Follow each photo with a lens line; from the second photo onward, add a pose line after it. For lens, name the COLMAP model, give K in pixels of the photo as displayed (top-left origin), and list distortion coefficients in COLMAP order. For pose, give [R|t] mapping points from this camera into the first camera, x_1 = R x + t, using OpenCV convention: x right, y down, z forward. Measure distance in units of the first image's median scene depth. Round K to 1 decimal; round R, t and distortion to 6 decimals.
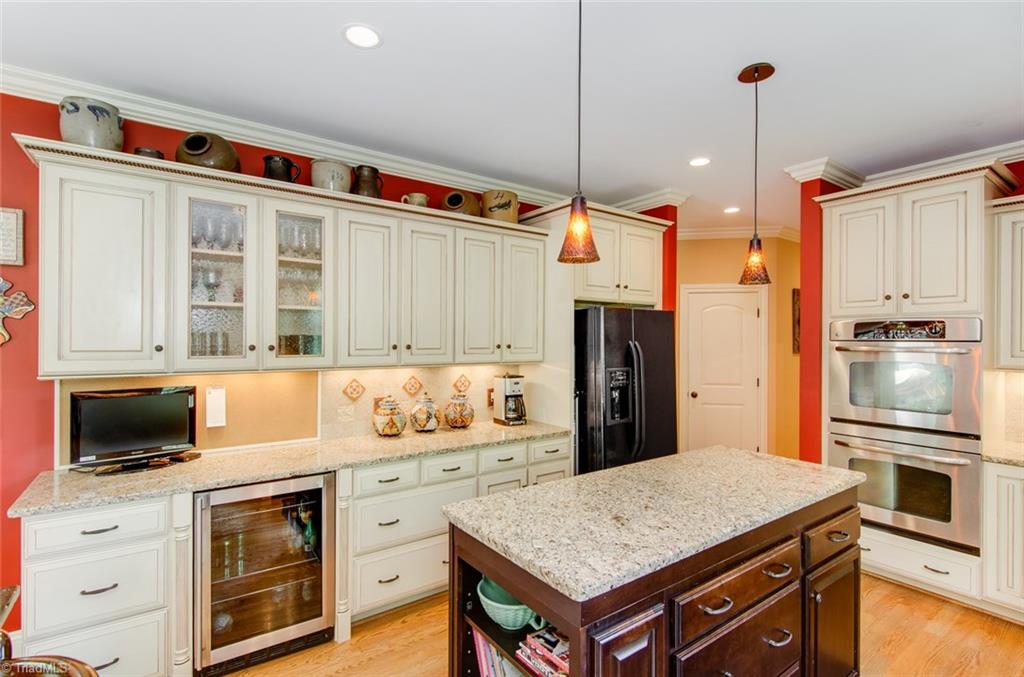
lens RADIAL K [[484.8, 0, 506.6], [0, 484.8, 336.4], [0, 0, 1]] dist [0.001319, -0.000038]
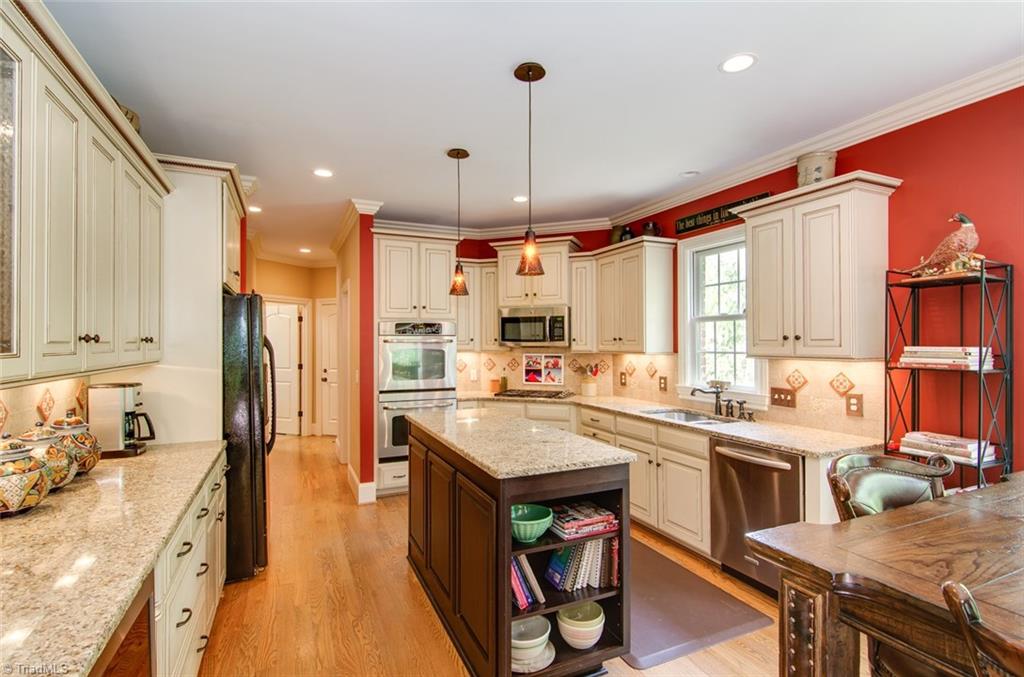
lens RADIAL K [[484.8, 0, 506.5], [0, 484.8, 340.6], [0, 0, 1]] dist [0.001319, -0.000038]
pose [[0.195287, -0.001664, 0.980745, -0.629983], [0.001029, 0.999998, 0.001492, 0.022513], [-0.980746, 0.000718, 0.195289, 0.387679]]
